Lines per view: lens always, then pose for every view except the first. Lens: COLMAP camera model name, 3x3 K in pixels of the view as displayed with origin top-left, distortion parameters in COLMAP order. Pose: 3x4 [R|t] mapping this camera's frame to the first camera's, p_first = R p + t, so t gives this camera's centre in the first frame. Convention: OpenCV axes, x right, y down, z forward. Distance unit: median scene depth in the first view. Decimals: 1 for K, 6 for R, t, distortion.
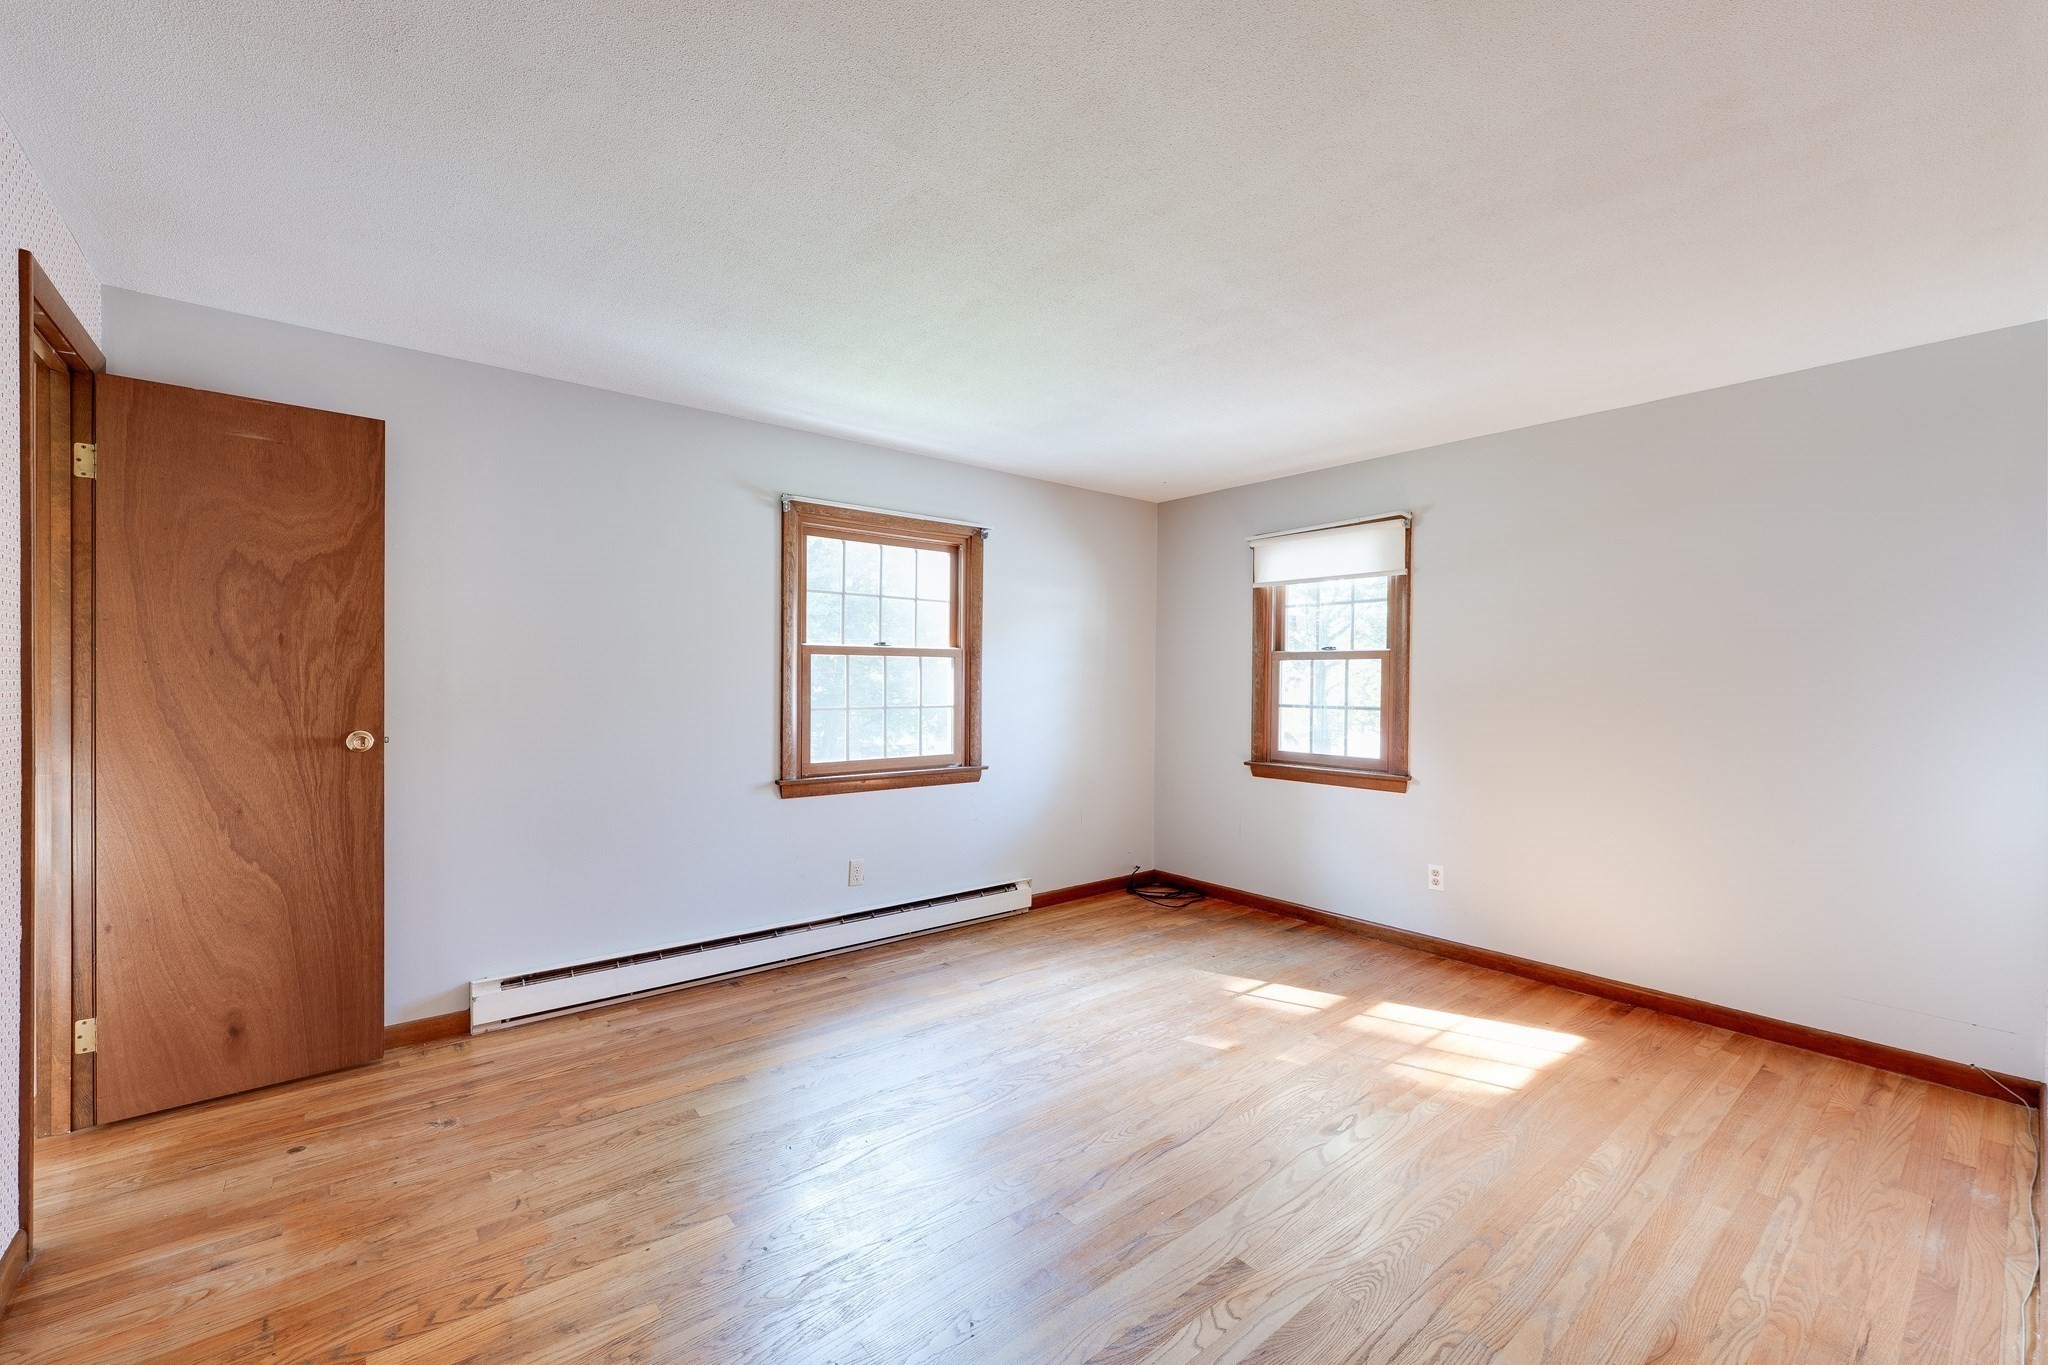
lens RADIAL K [[840.0, 0, 1025.7], [0, 840.0, 686.7], [0, 0, 1]] dist [-0.001928, -0.000149]
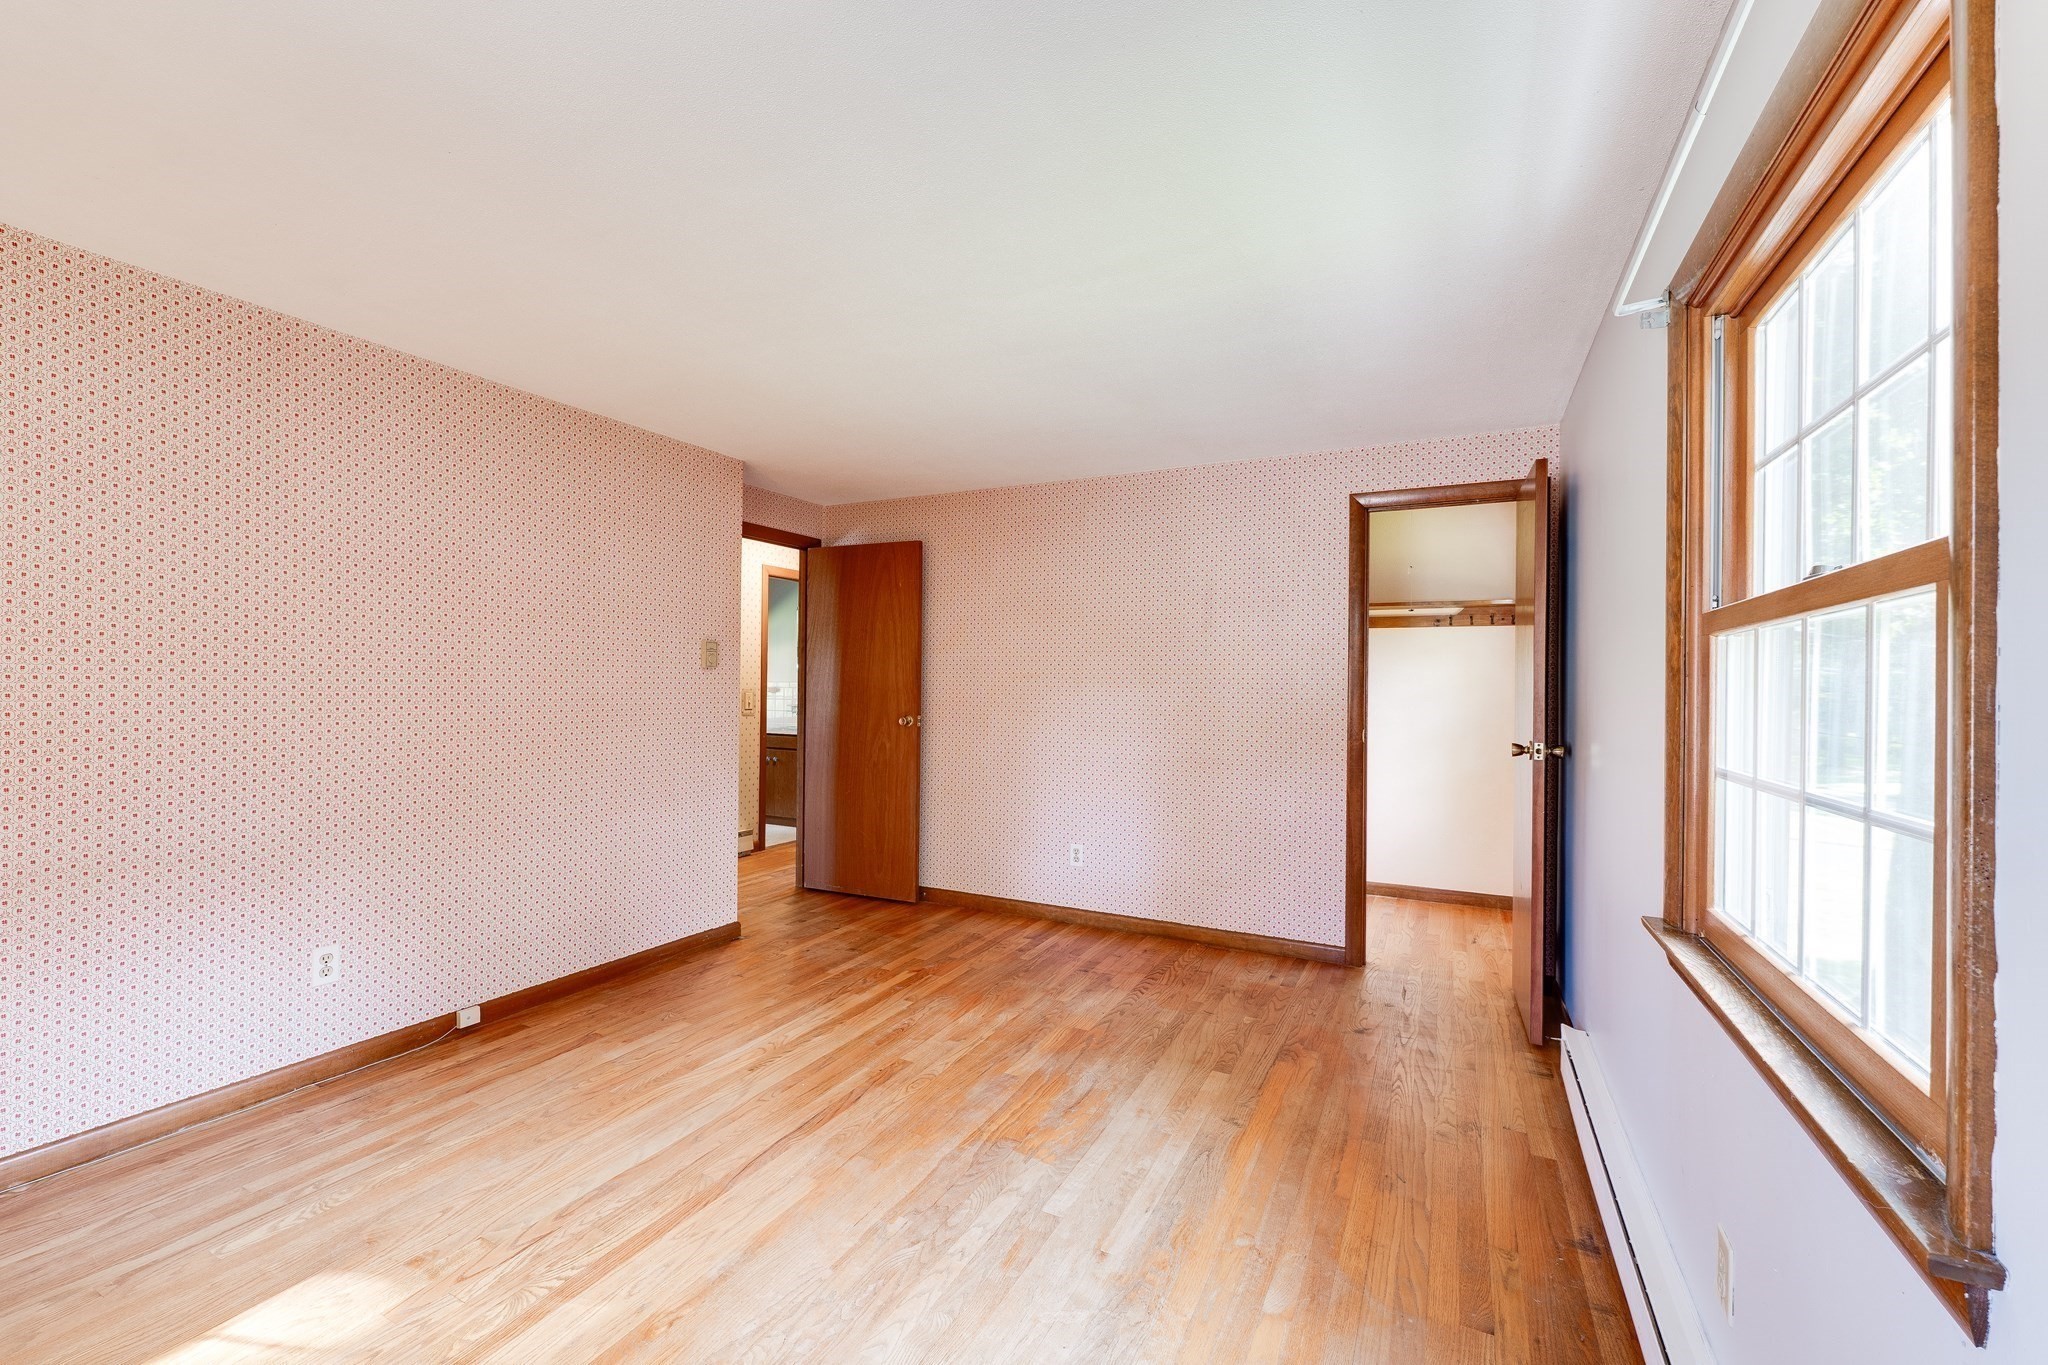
lens RADIAL K [[840.0, 0, 1025.7], [0, 840.0, 686.7], [0, 0, 1]] dist [-0.001928, -0.000149]
pose [[-0.918414, -0.019057, -0.395162, 0.358952], [-0.022443, 0.999740, 0.003948, -0.015008], [0.394984, 0.012495, -0.918603, 2.226014]]
